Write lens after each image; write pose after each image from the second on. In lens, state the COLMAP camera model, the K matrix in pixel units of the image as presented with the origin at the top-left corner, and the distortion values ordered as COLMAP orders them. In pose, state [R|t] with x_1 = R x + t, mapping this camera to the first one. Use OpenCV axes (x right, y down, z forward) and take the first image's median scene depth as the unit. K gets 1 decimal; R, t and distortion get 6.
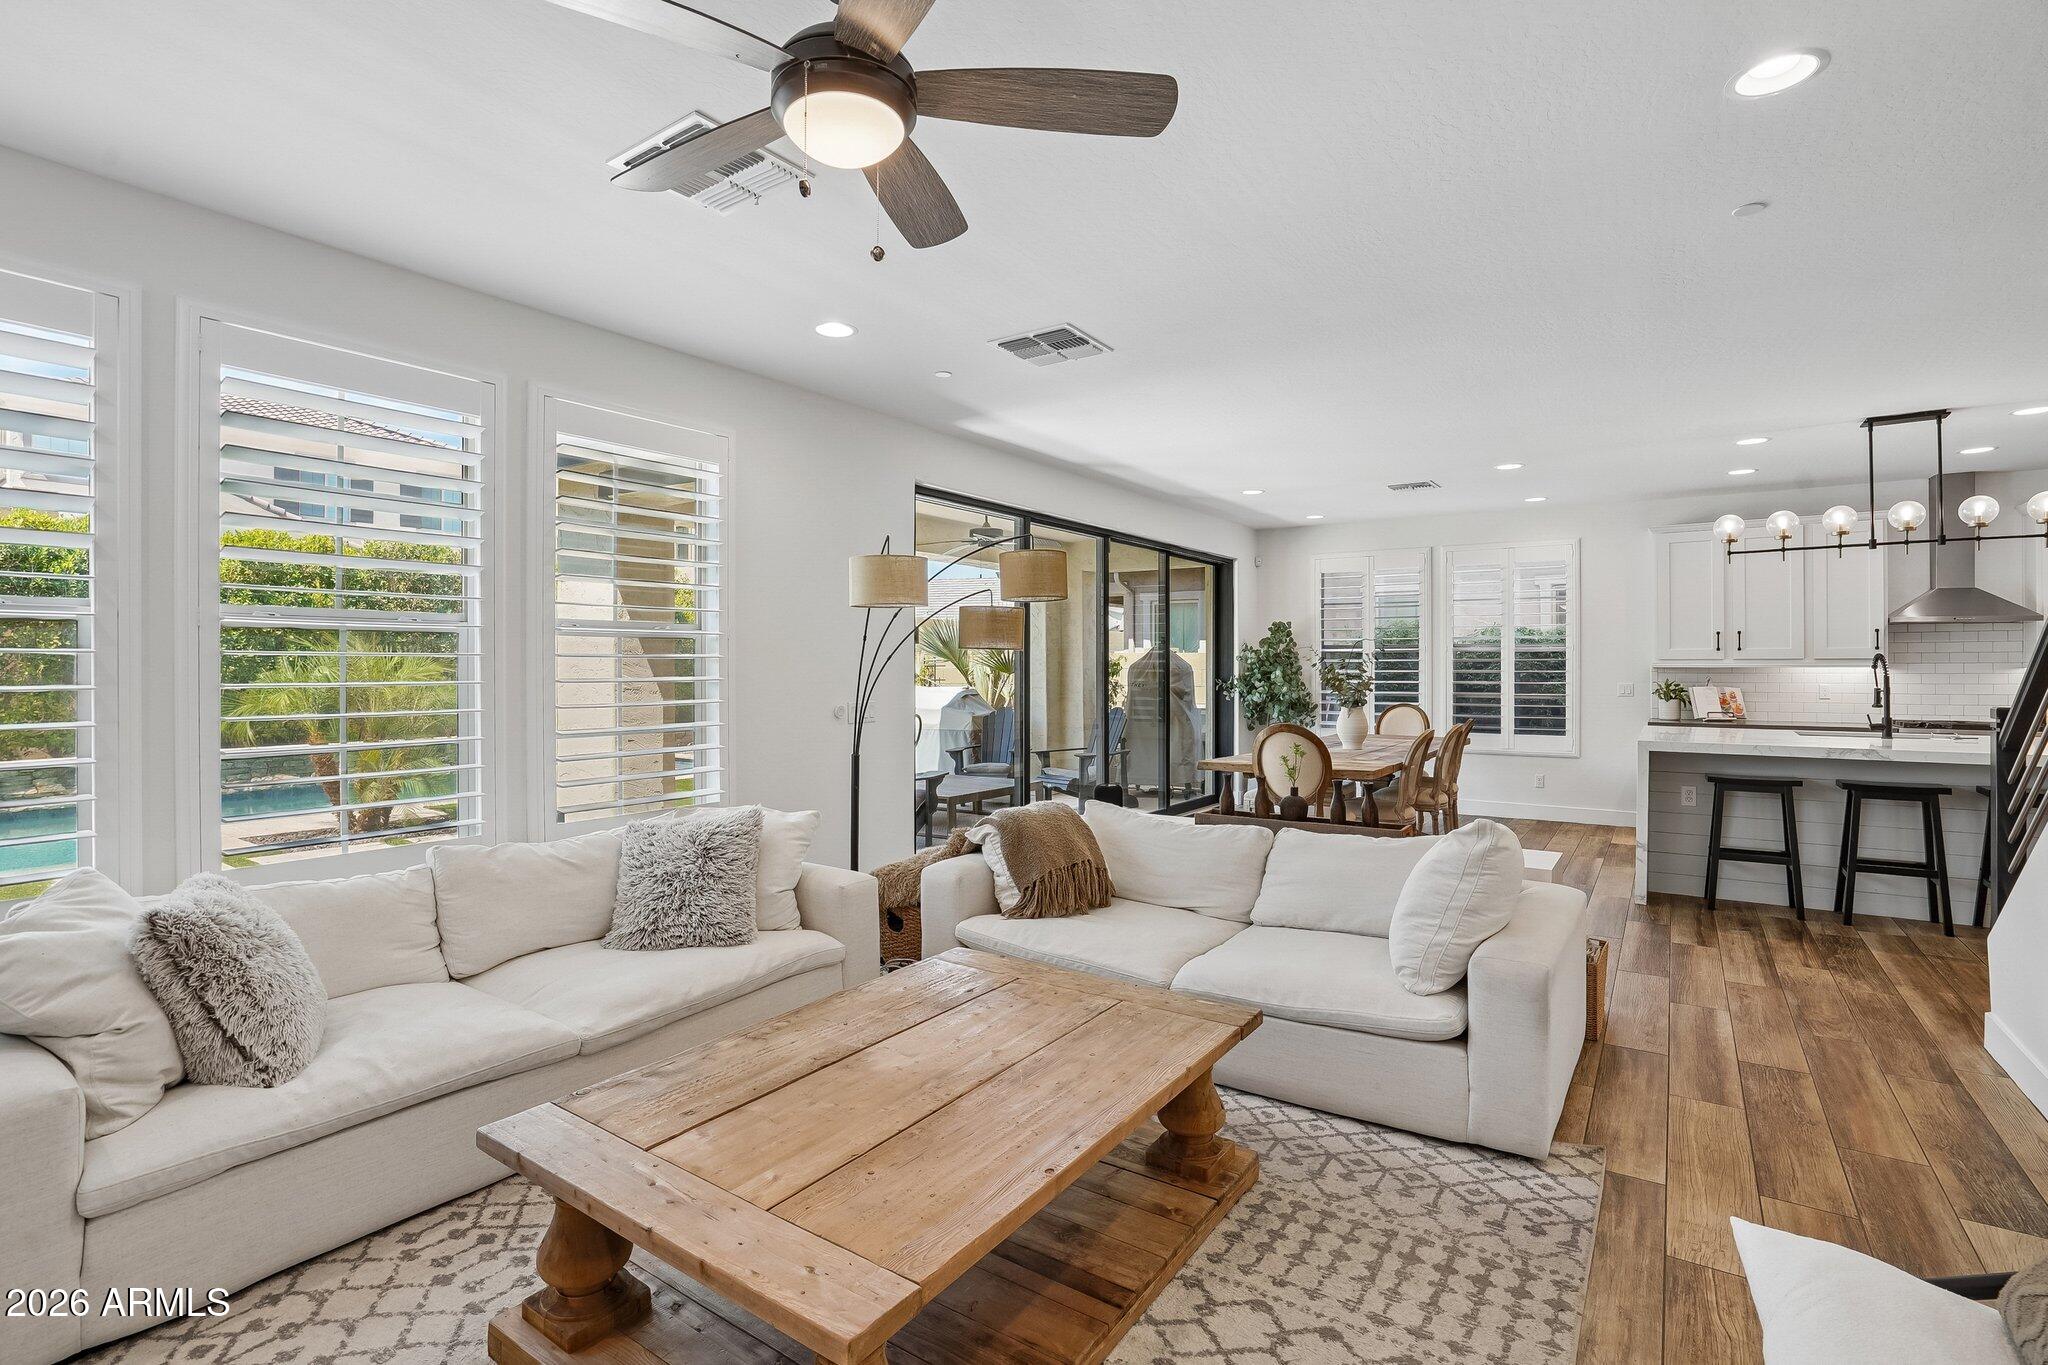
lens RADIAL K [[958.6, 0, 1016.3], [0, 958.6, 670.4], [0, 0, 1]] dist [-0.067395, 0.028349]
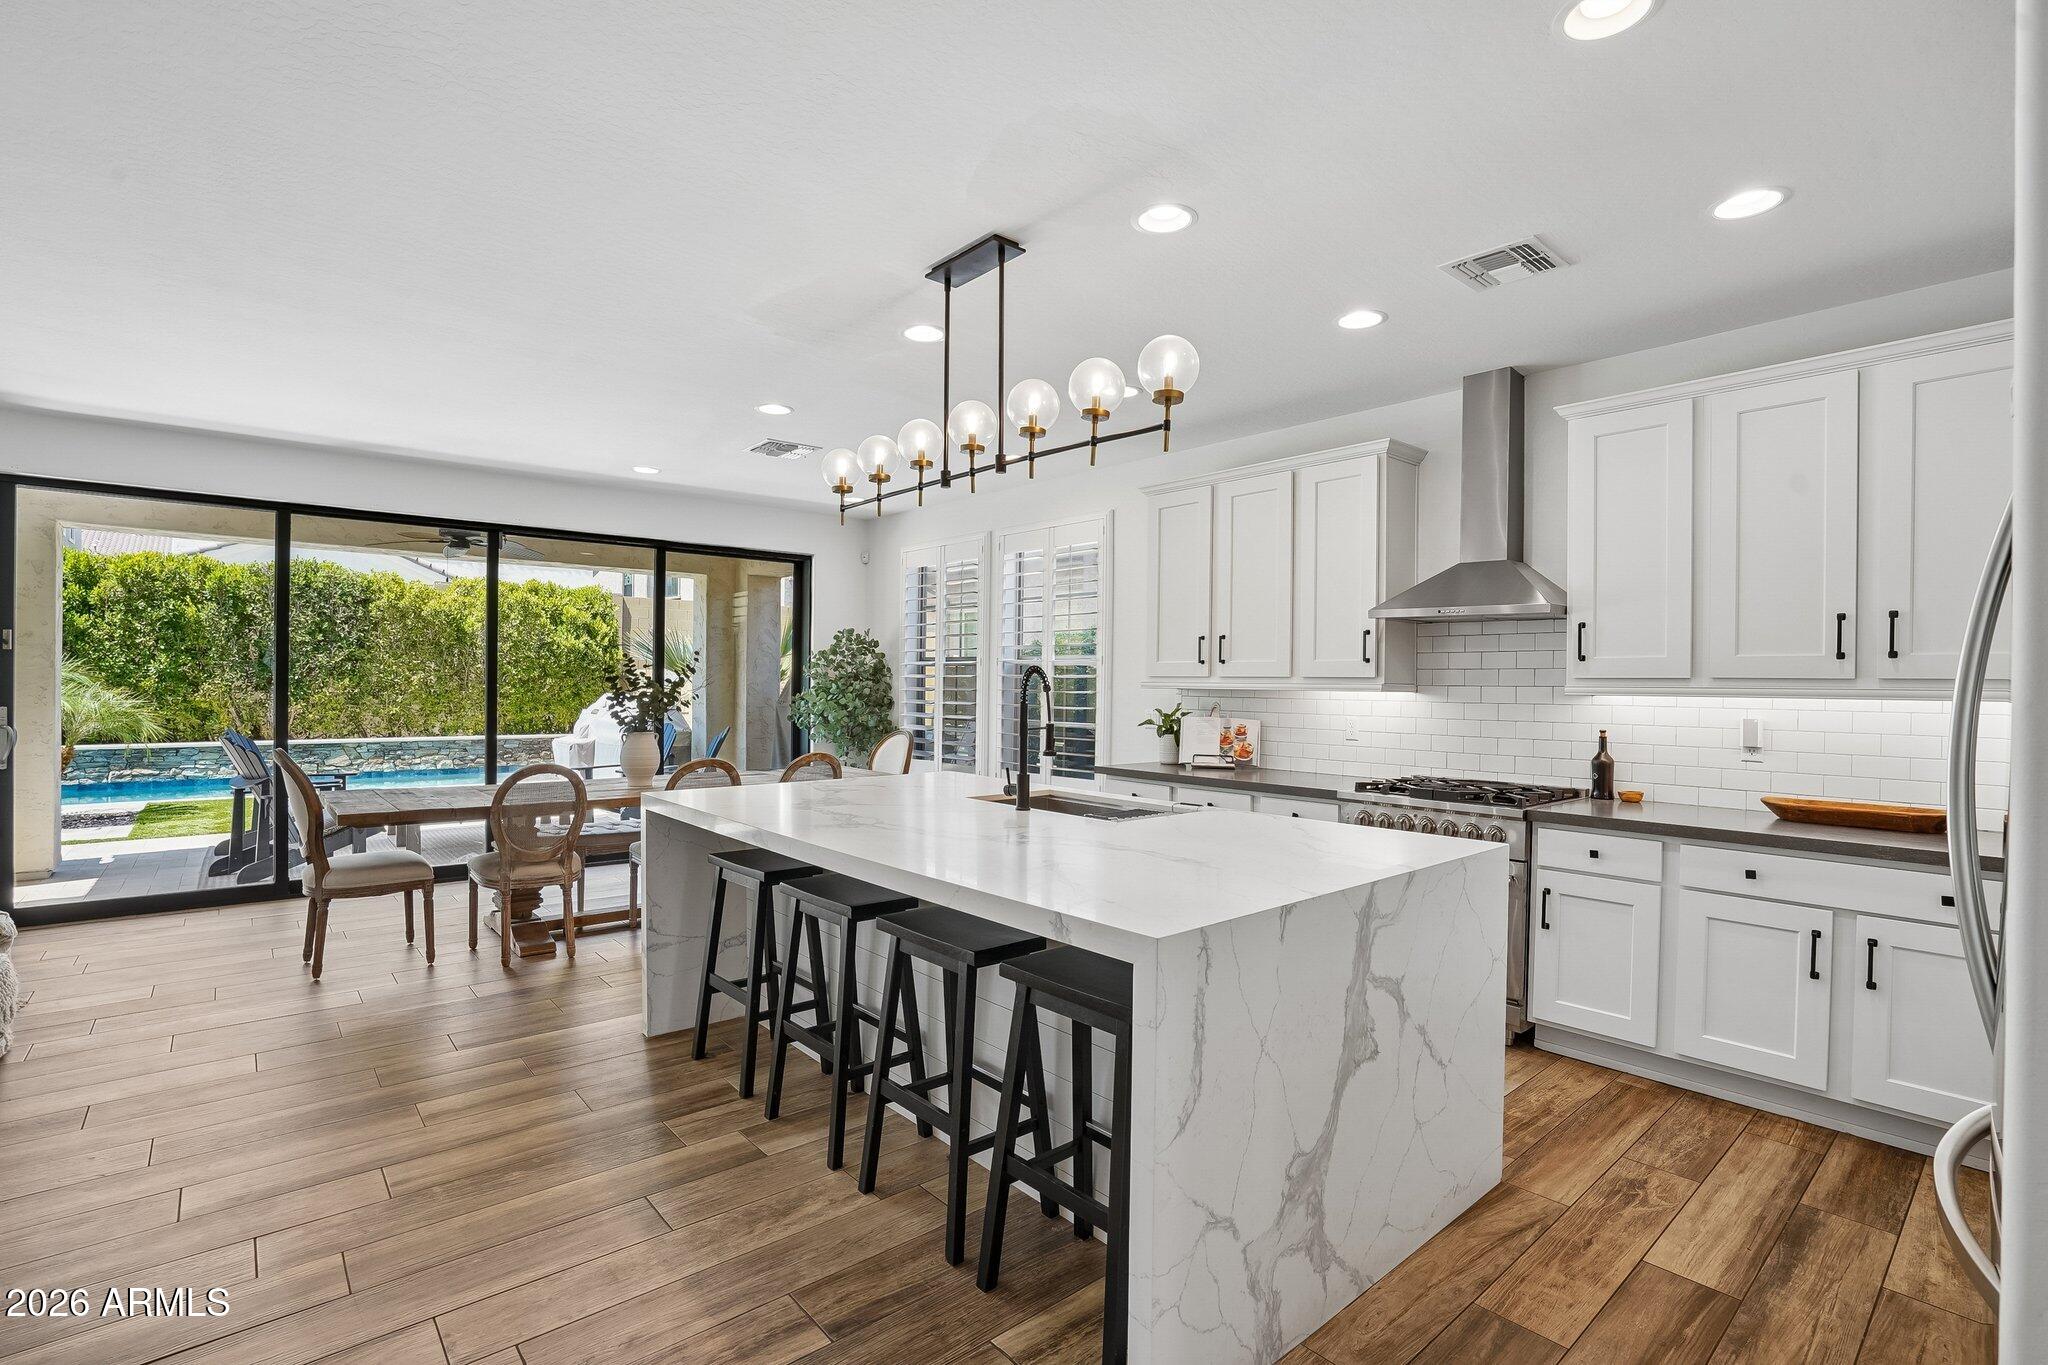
lens RADIAL K [[950.3, 0, 1022.2], [0, 950.3, 692.2], [0, 0, 1]] dist [-0.055802, 0.018567]
pose [[0.968453, 0.015136, -0.248735, 0.752307], [-0.013906, 0.999881, 0.006701, -0.003295], [0.248807, -0.003031, 0.968548, 0.283414]]
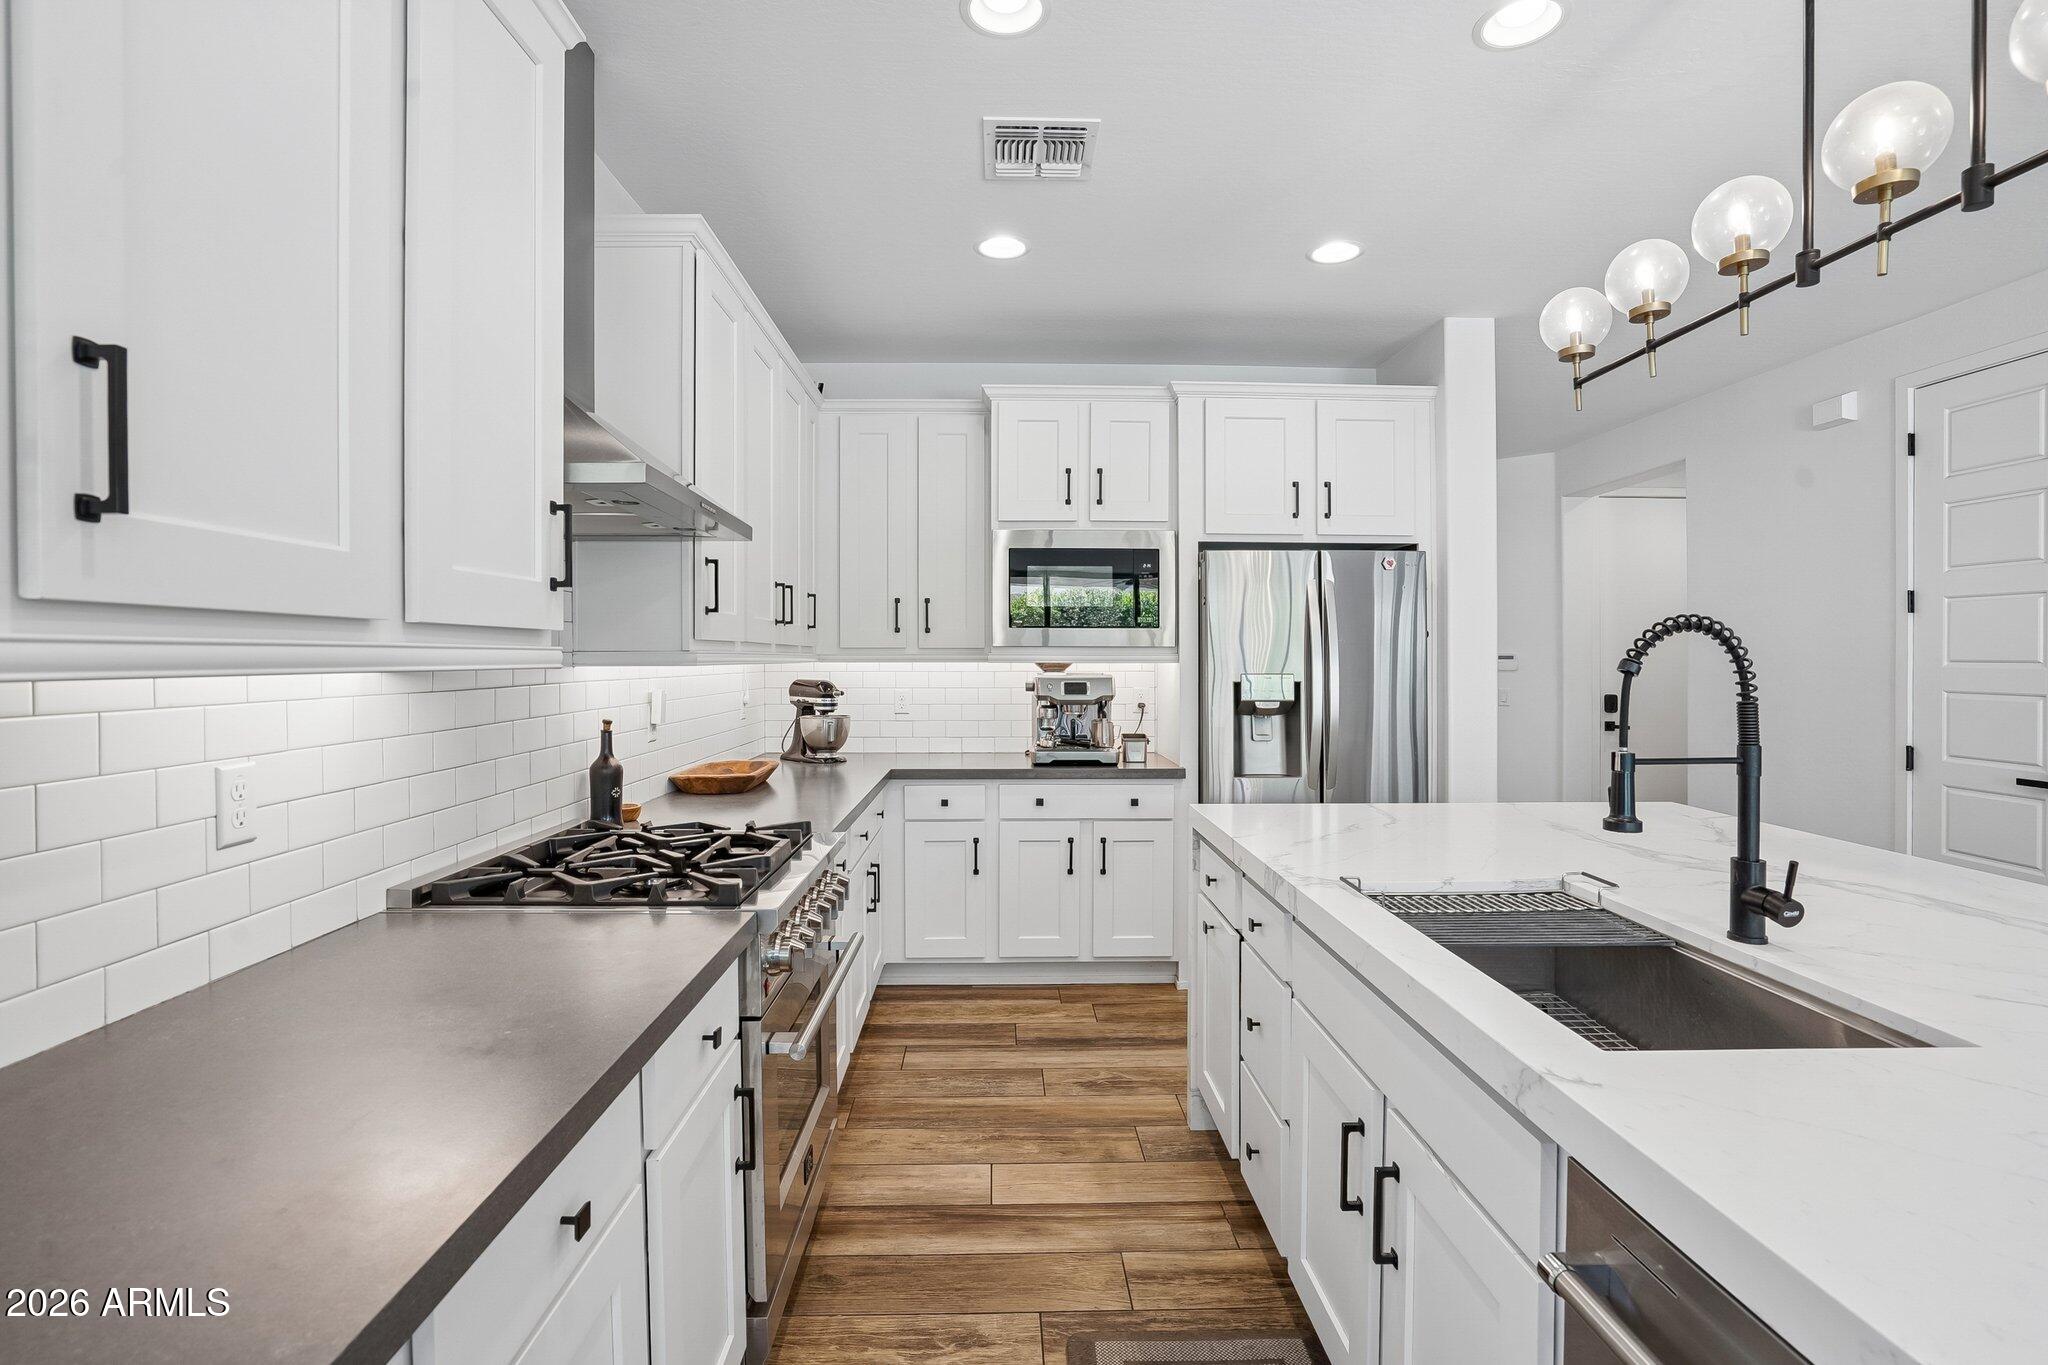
lens RADIAL K [[971.0, 0, 1006.4], [0, 971.0, 673.8], [0, 0, 1]] dist [-0.065134, 0.028881]
pose [[-0.593355, -0.012083, 0.804850, 0.588441], [0.002348, 0.999857, 0.016741, -0.004986], [-0.804938, 0.011824, -0.593242, 0.915209]]
